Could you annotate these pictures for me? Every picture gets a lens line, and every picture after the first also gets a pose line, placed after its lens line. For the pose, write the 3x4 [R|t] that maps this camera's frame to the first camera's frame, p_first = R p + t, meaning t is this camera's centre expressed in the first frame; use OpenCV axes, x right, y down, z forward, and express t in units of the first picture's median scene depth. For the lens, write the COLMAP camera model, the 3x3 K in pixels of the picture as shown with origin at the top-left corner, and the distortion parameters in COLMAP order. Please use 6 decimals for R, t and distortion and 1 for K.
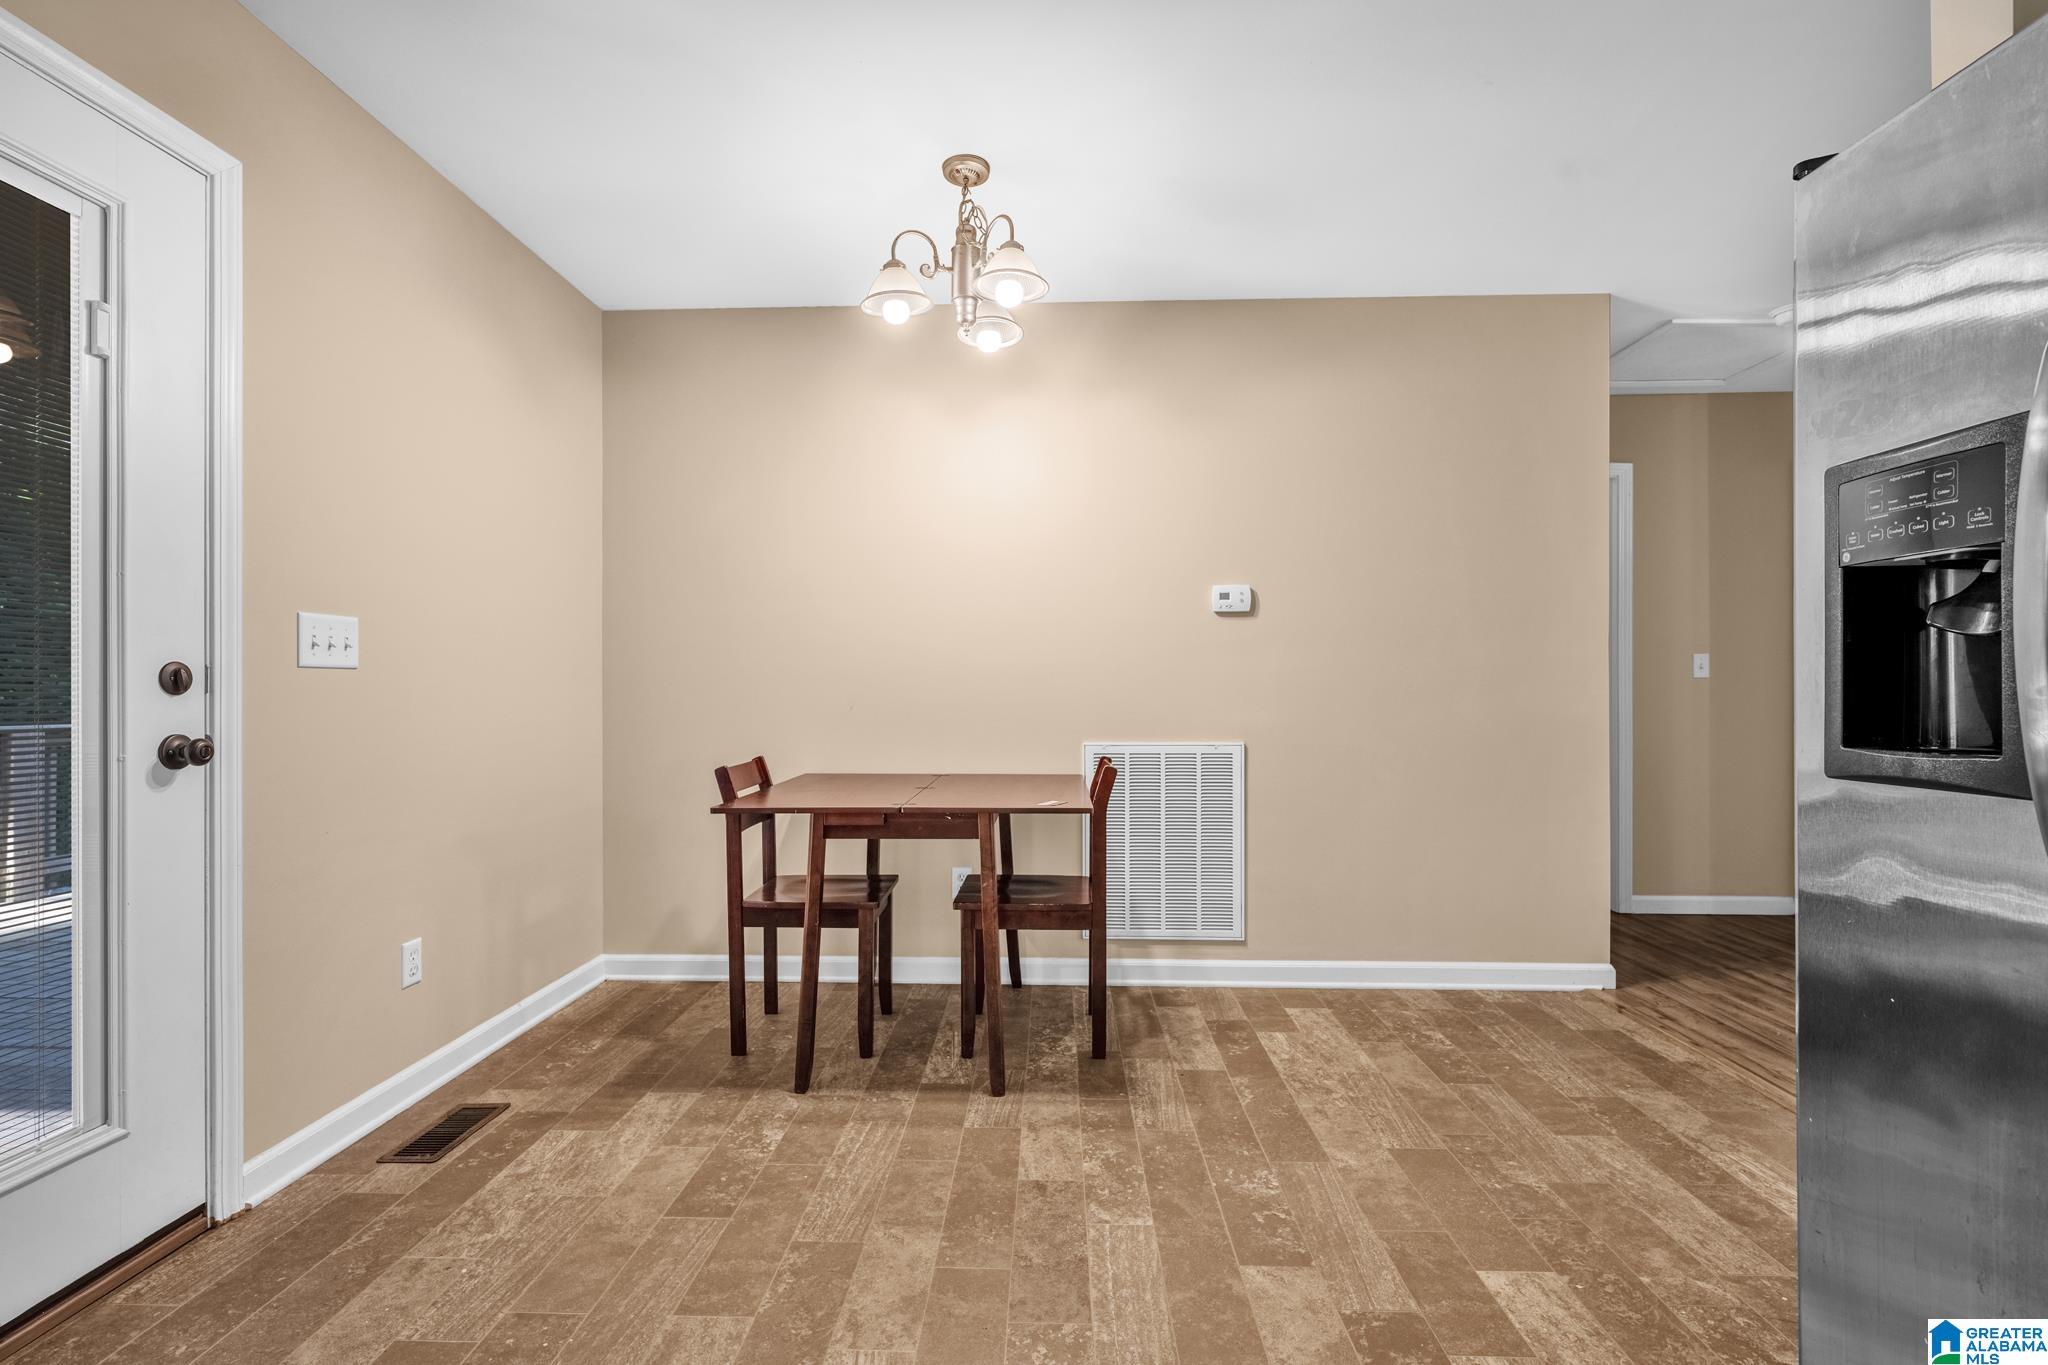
lens RADIAL K [[918.5, 0, 1017.1], [0, 918.5, 684.3], [0, 0, 1]] dist [-0.003671, -0.000408]
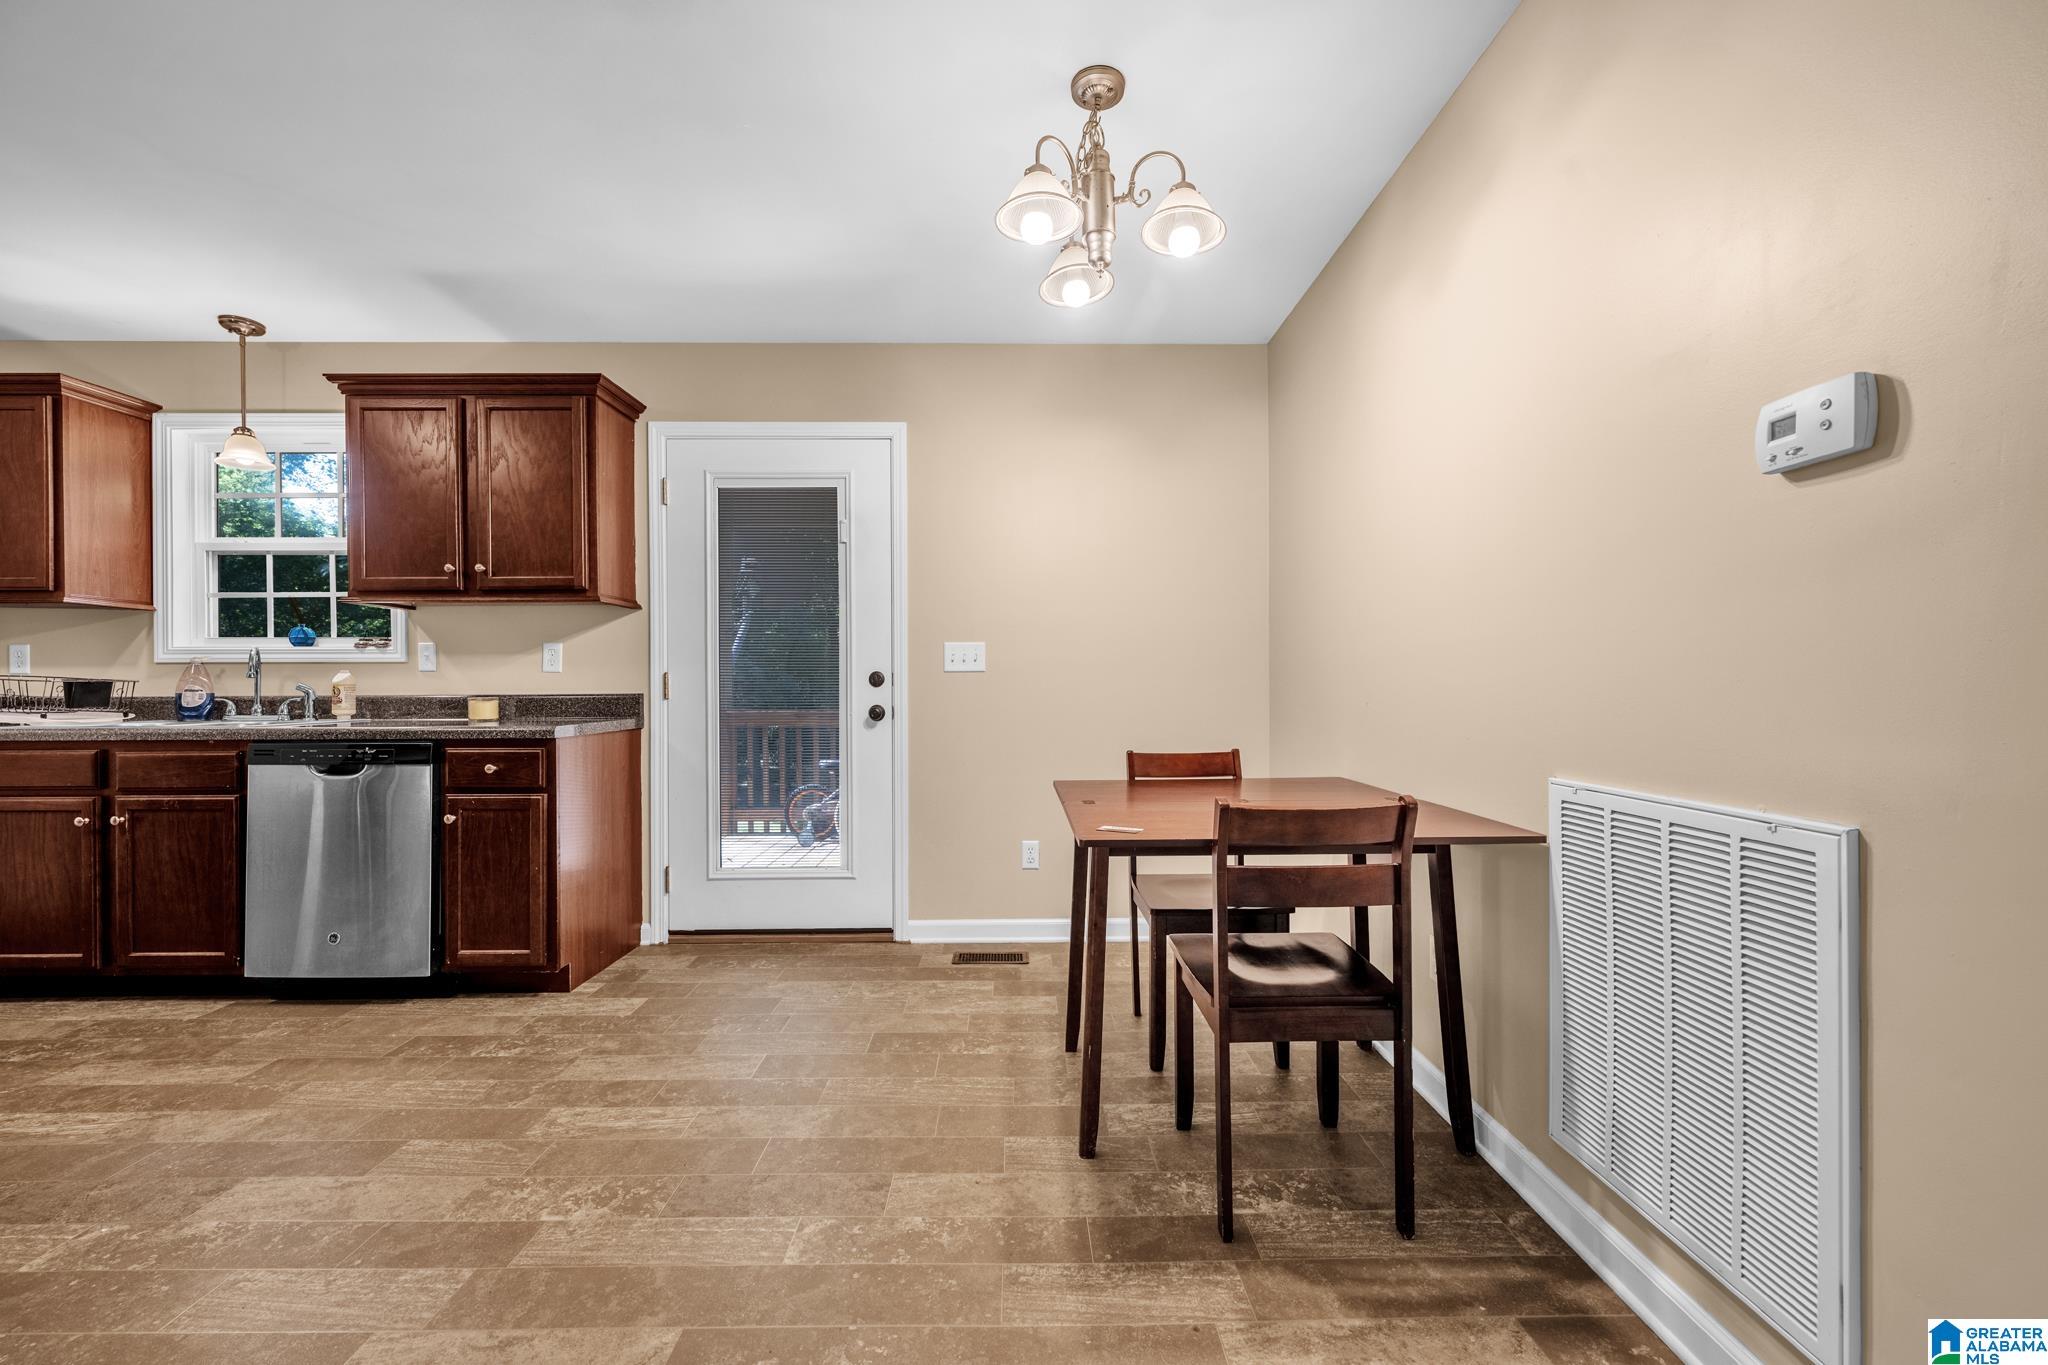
lens RADIAL K [[804.1, 0, 1015.6], [0, 804.1, 685.2], [0, 0, 1]] dist [-0.013778, 0.000205]
pose [[0.038712, -0.000115, -0.999250, 0.776007], [0.010529, 0.999945, 0.000293, 0.008592], [0.999195, -0.010532, 0.038711, 0.976303]]
